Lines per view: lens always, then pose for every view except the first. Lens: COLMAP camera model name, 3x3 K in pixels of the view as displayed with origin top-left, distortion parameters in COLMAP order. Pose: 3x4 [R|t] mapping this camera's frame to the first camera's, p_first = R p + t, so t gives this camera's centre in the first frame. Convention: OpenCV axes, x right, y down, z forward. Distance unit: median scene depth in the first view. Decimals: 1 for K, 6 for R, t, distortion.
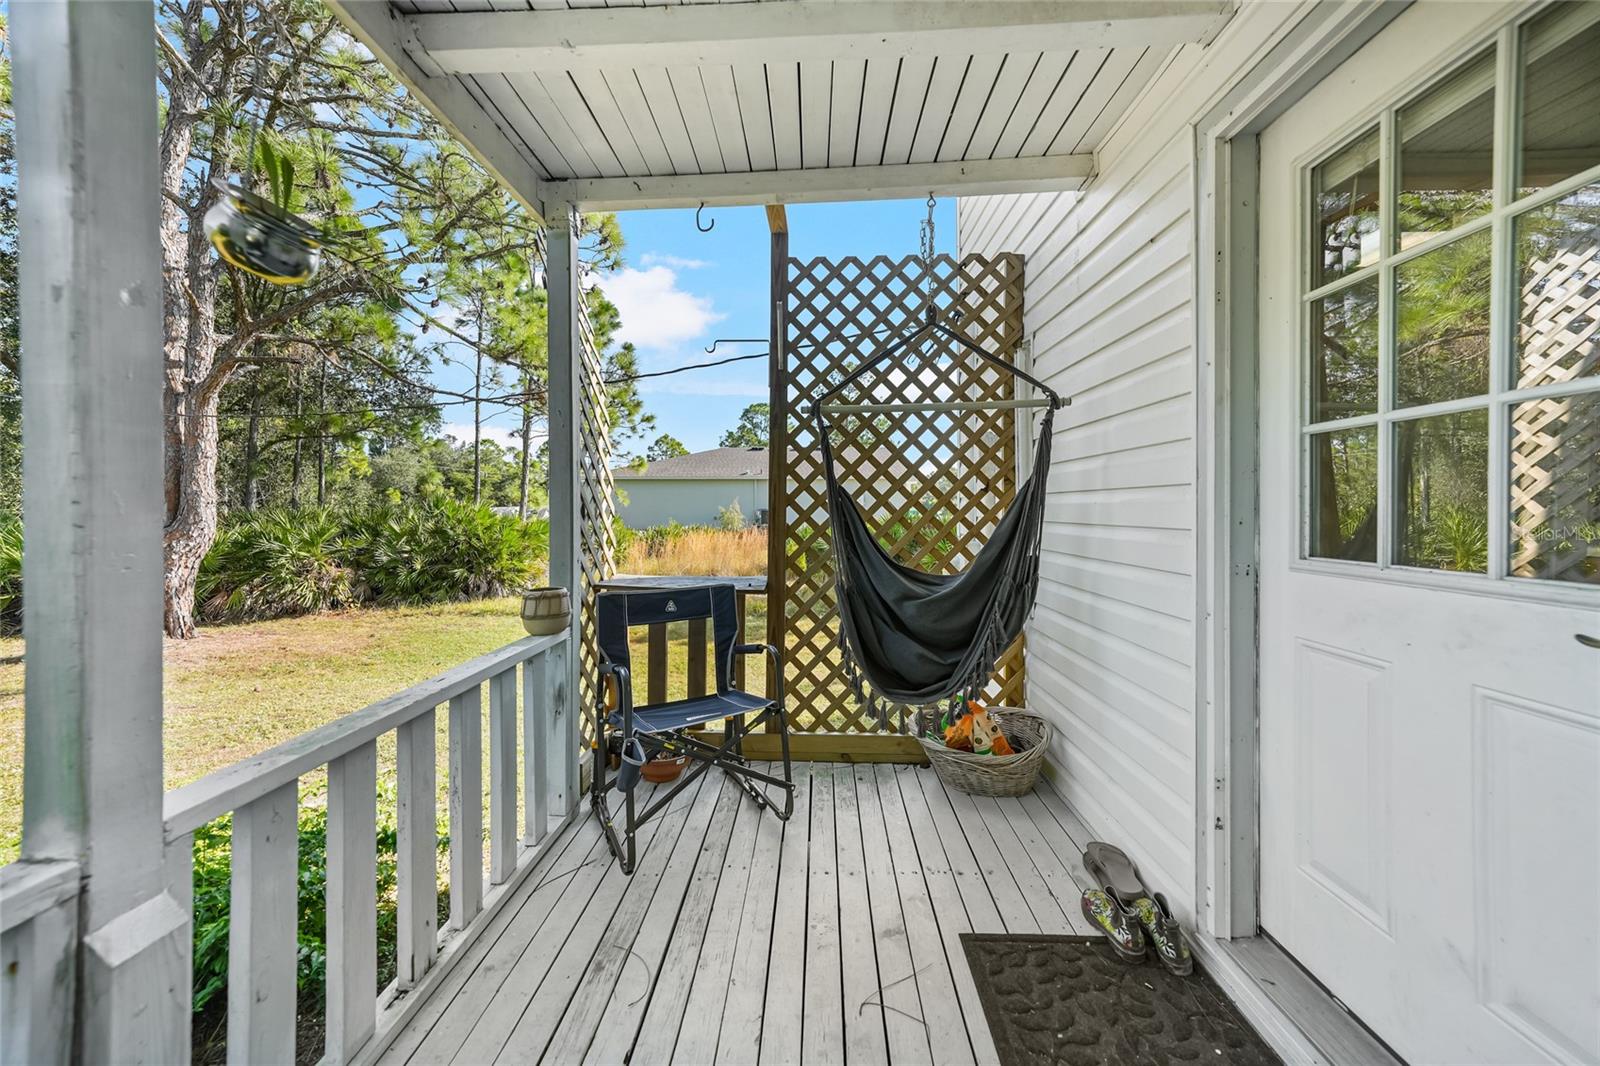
lens RADIAL K [[583.7, 0, 793.9], [0, 583.7, 512.8], [0, 0, 1]] dist [-0.000329, 0.000017]
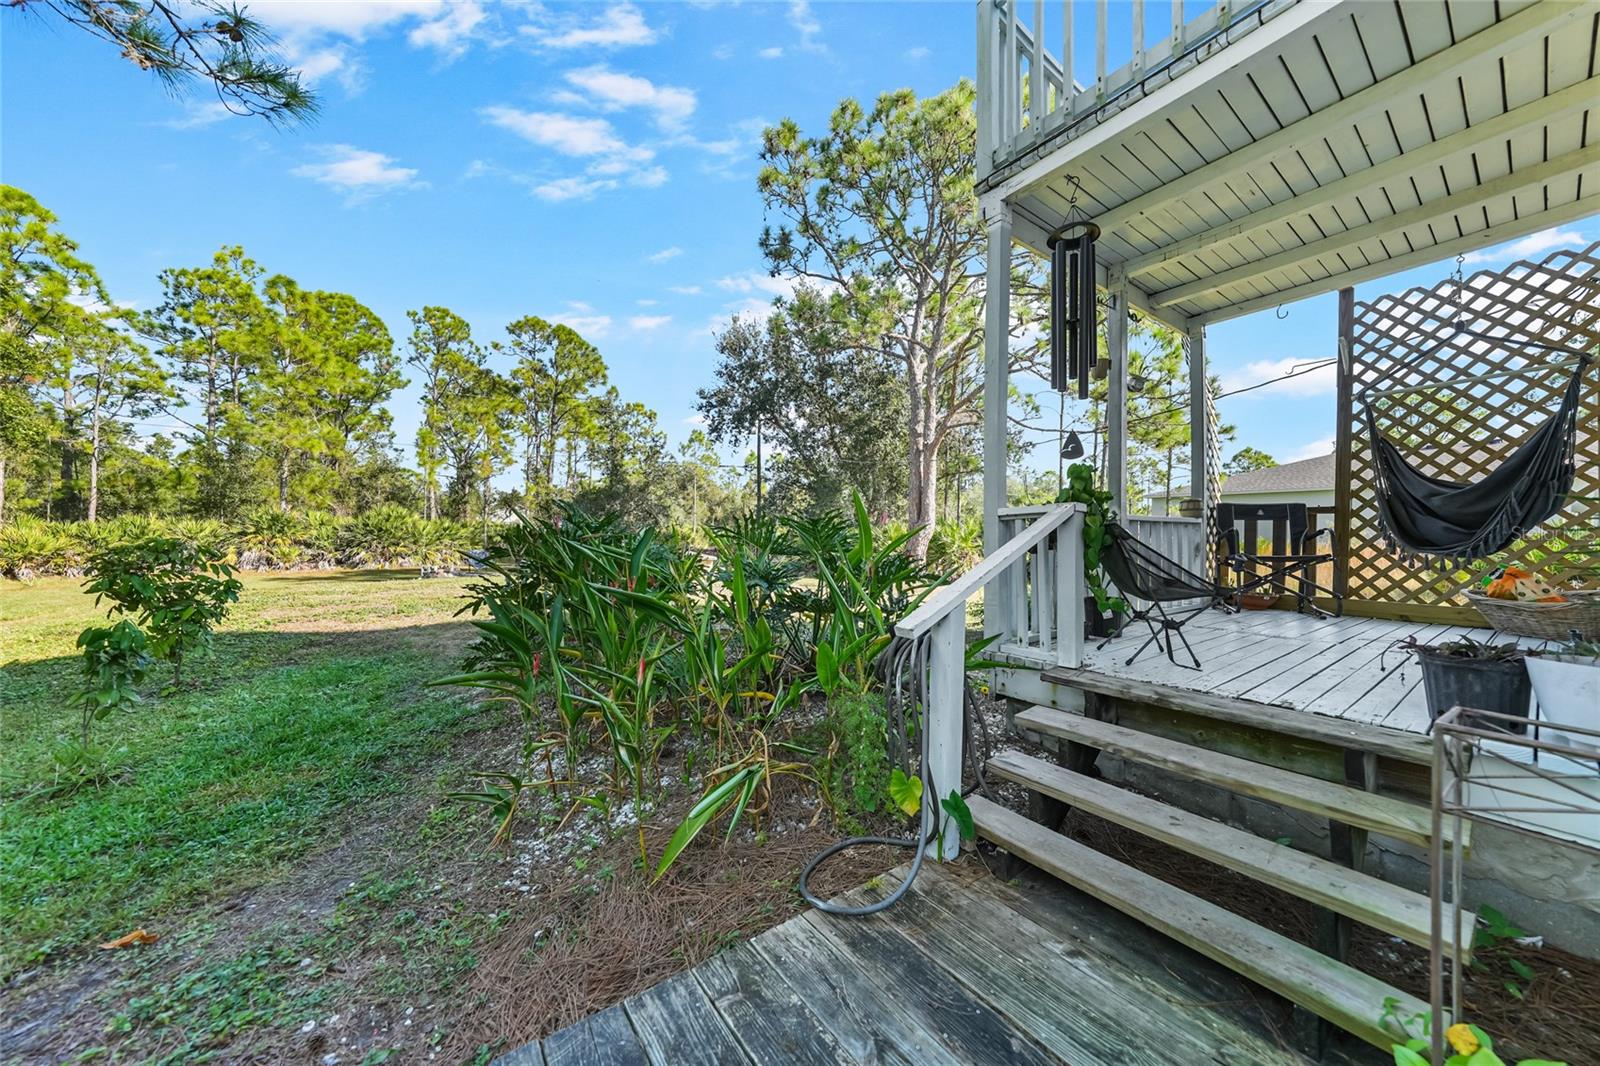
lens RADIAL K [[555.1, 0, 801.6], [0, 555.1, 536.0], [0, 0, 1]] dist [-0.015669, 0.007451]
pose [[0.625235, 0.001748, -0.780435, 0.219072], [-0.007816, 0.999961, -0.004022, 0.214721], [0.780398, 0.008615, 0.625224, -1.102128]]
